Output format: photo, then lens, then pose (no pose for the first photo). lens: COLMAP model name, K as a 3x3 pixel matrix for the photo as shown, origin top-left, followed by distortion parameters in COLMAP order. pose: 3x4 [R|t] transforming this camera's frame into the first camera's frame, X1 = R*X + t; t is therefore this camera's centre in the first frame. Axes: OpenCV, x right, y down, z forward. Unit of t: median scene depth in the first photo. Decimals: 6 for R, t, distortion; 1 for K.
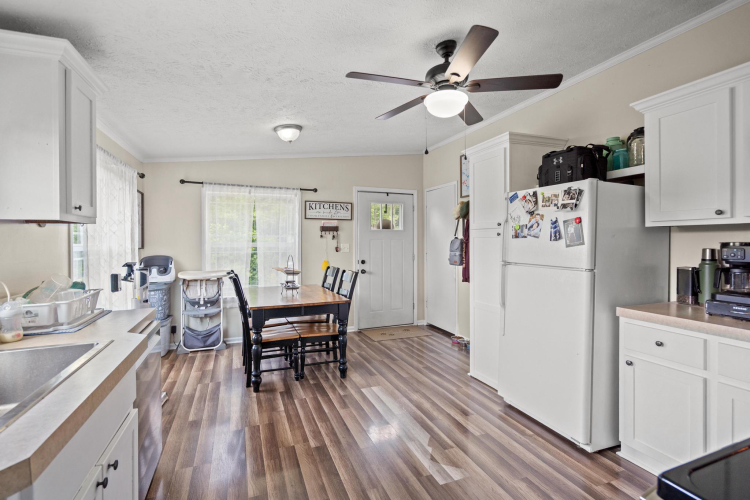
lens RADIAL K [[348.8, 0, 367.9], [0, 348.8, 243.5], [0, 0, 1]] dist [0.001550, 0.000088]
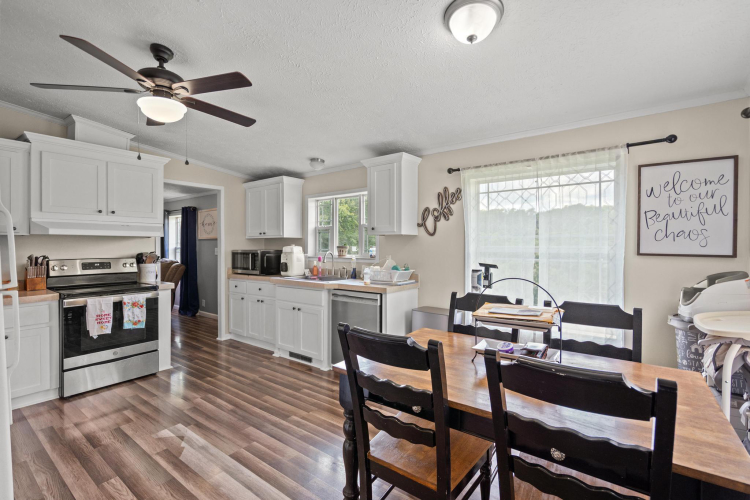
lens RADIAL K [[348.8, 0, 367.9], [0, 348.8, 243.5], [0, 0, 1]] dist [0.001550, 0.000088]
pose [[-0.853342, -0.001379, -0.521350, 0.252969], [-0.003963, 0.999985, 0.003841, -0.018600], [0.521337, 0.005344, -0.853334, 2.191981]]
